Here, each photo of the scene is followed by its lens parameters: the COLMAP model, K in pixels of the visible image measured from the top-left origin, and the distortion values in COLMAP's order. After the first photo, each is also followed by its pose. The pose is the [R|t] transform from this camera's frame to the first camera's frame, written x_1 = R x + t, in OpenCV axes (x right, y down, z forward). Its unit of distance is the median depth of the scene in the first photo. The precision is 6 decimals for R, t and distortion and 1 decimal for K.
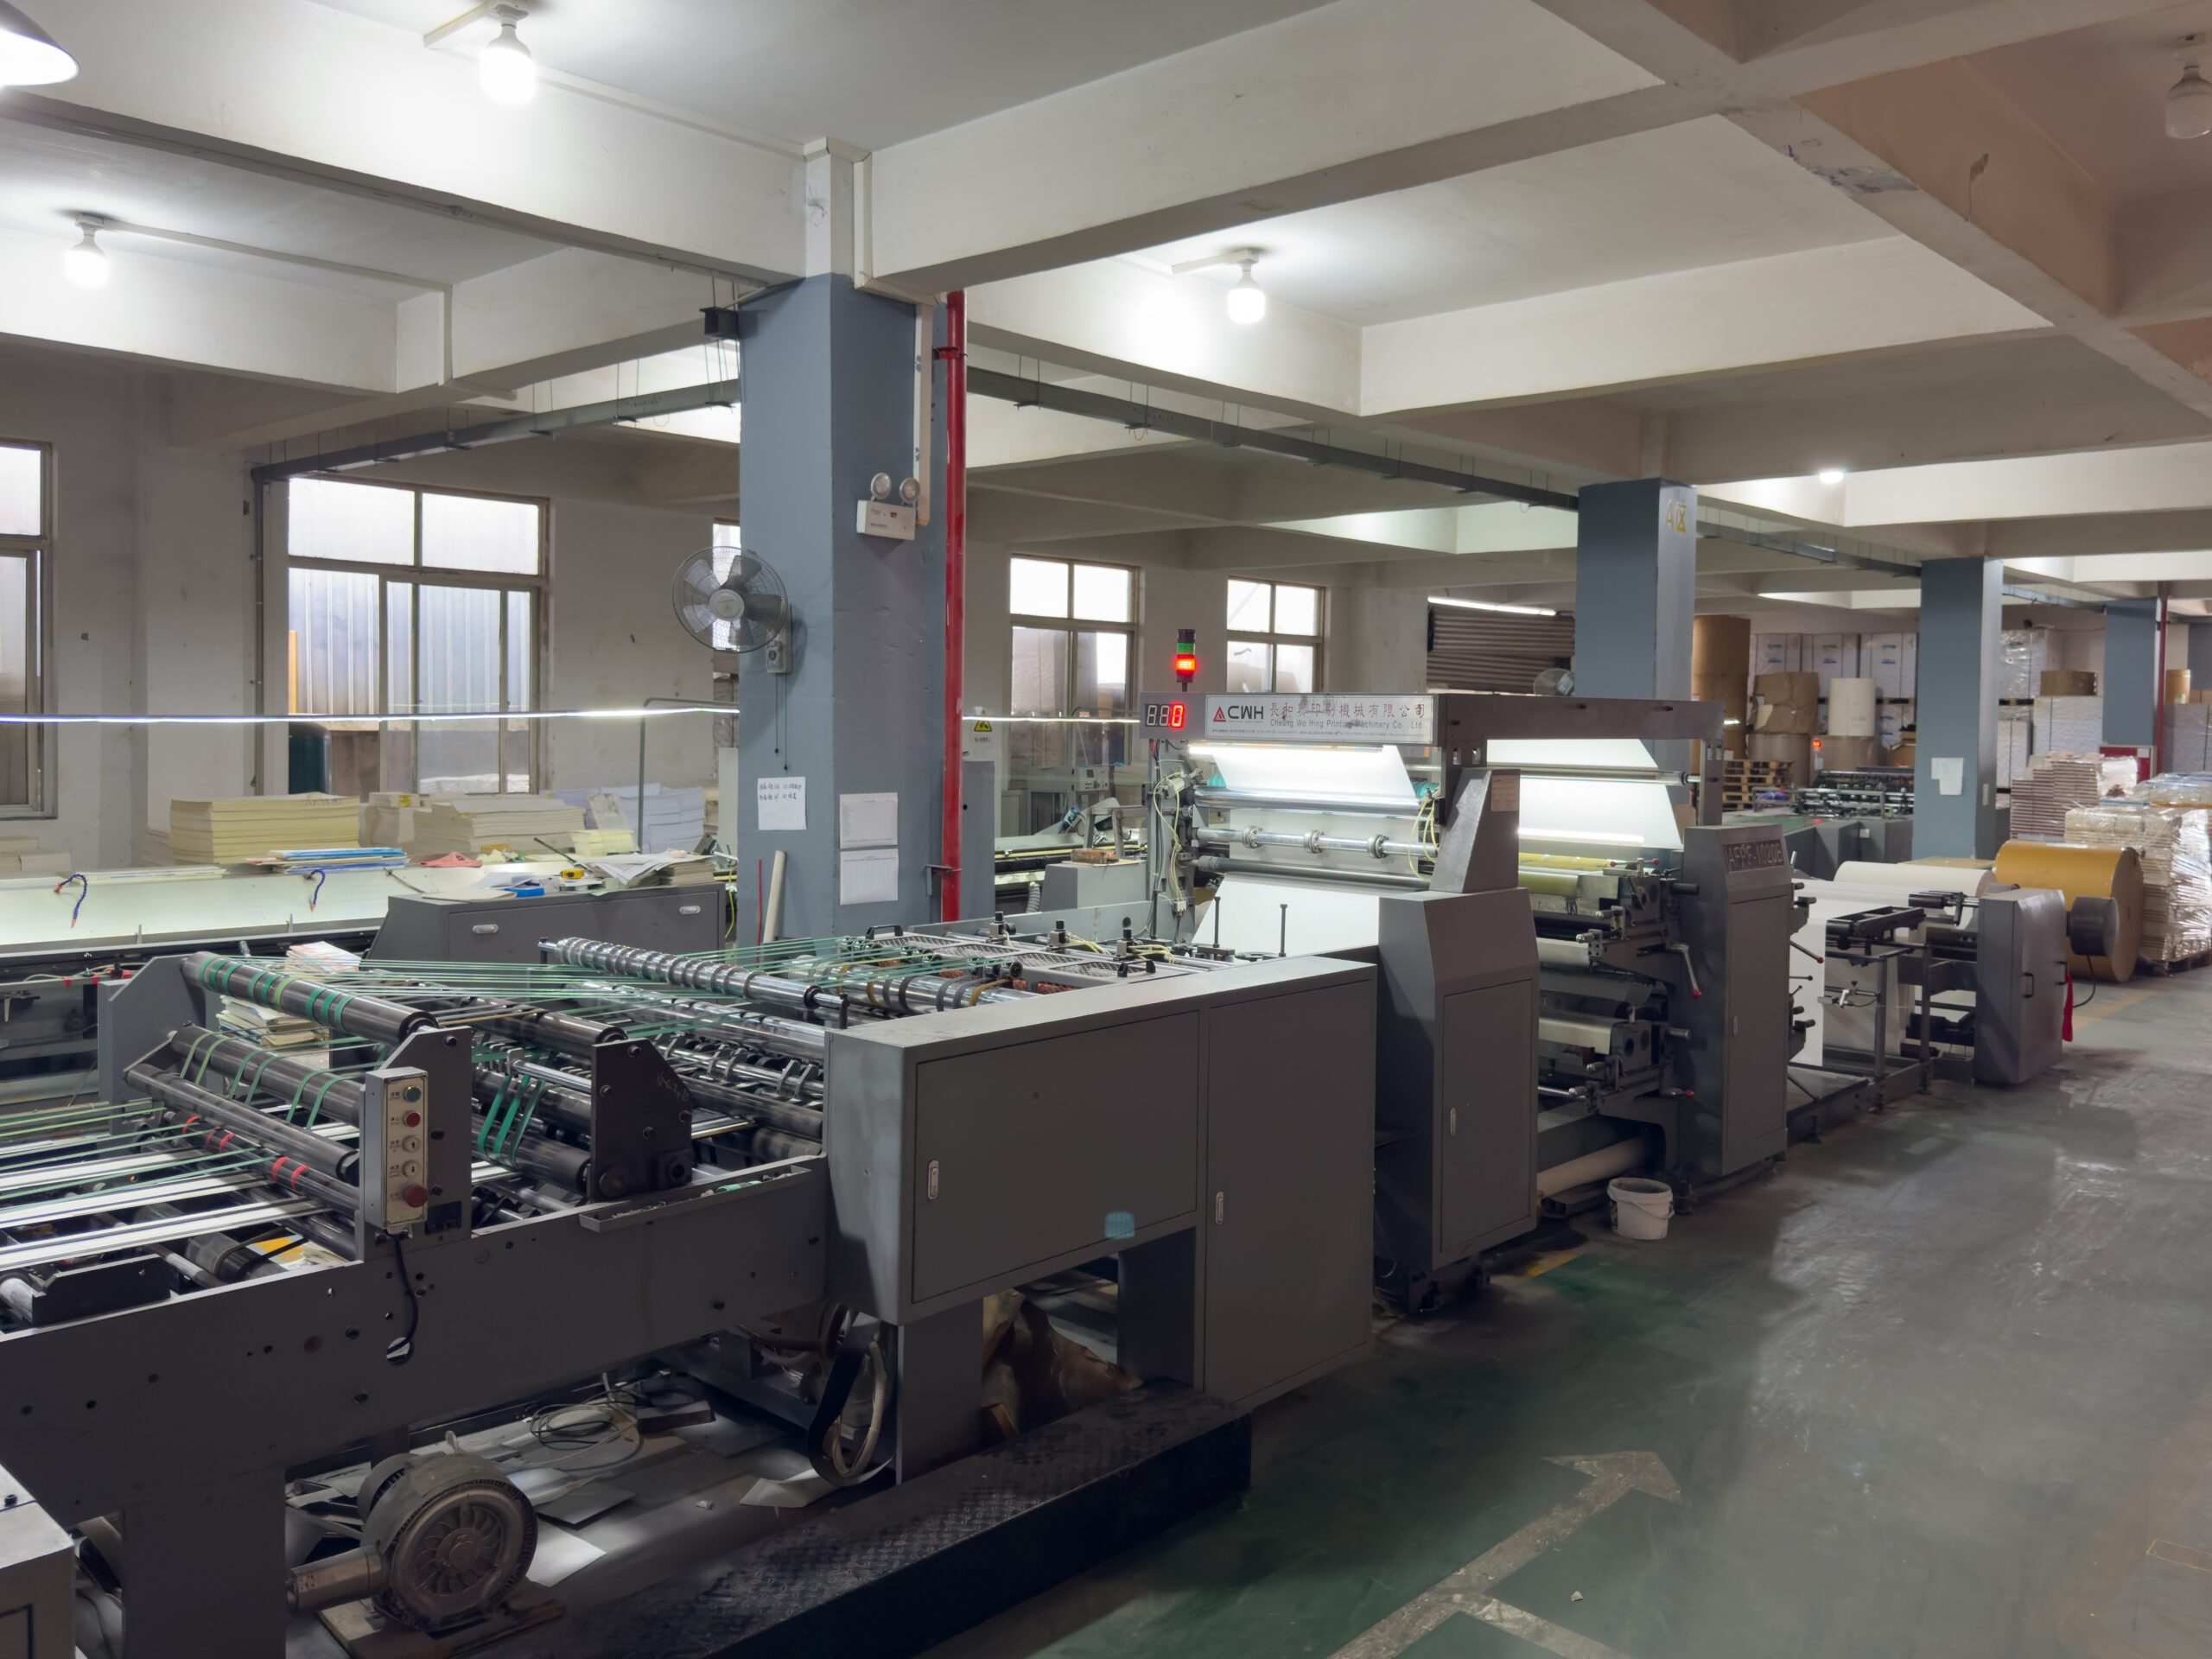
lens RADIAL K [[1745.7, 0, 1111.0], [0, 1745.7, 725.3], [0, 0, 1]] dist [0.100979, -0.153142]
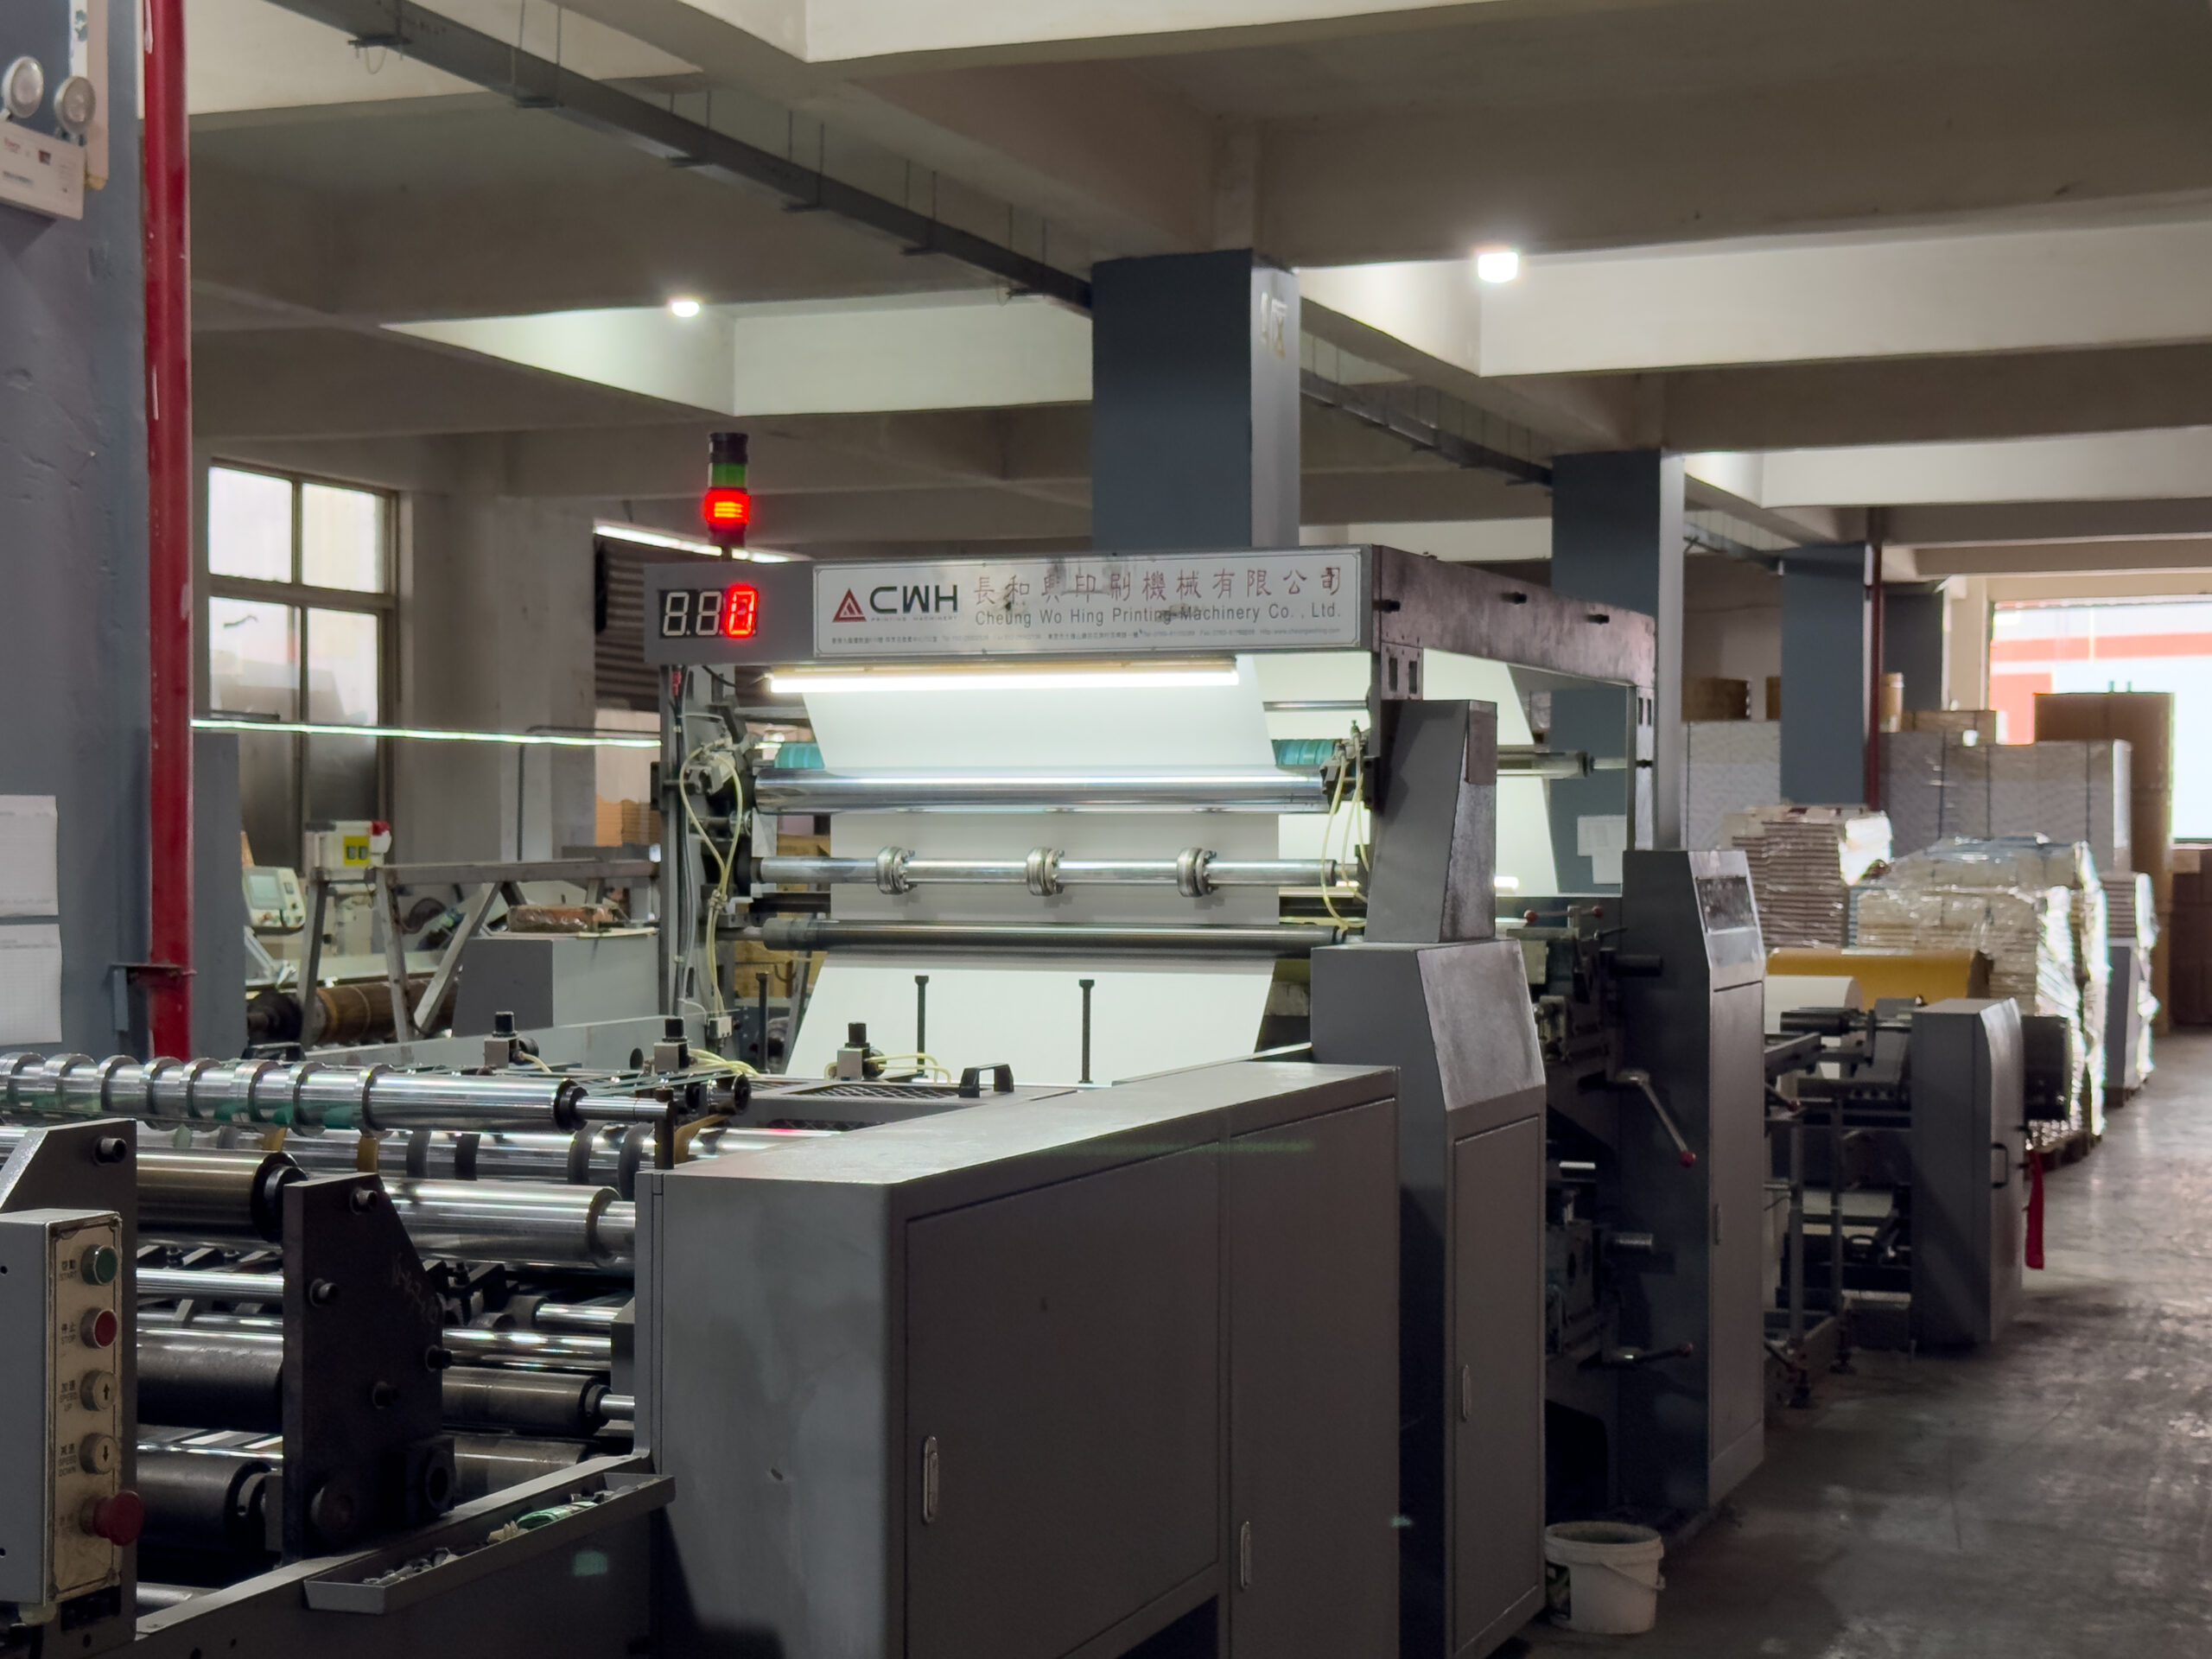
lens RADIAL K [[3567.8, 0, 1106.0], [0, 3567.8, 829.5], [0, 0, 1]] dist [0.116319, 0.089627]
pose [[0.939806, -0.014460, 0.341402, -0.179387], [0.012285, 0.999888, 0.008531, 0.041380], [-0.341487, -0.003823, 0.939879, 0.060246]]
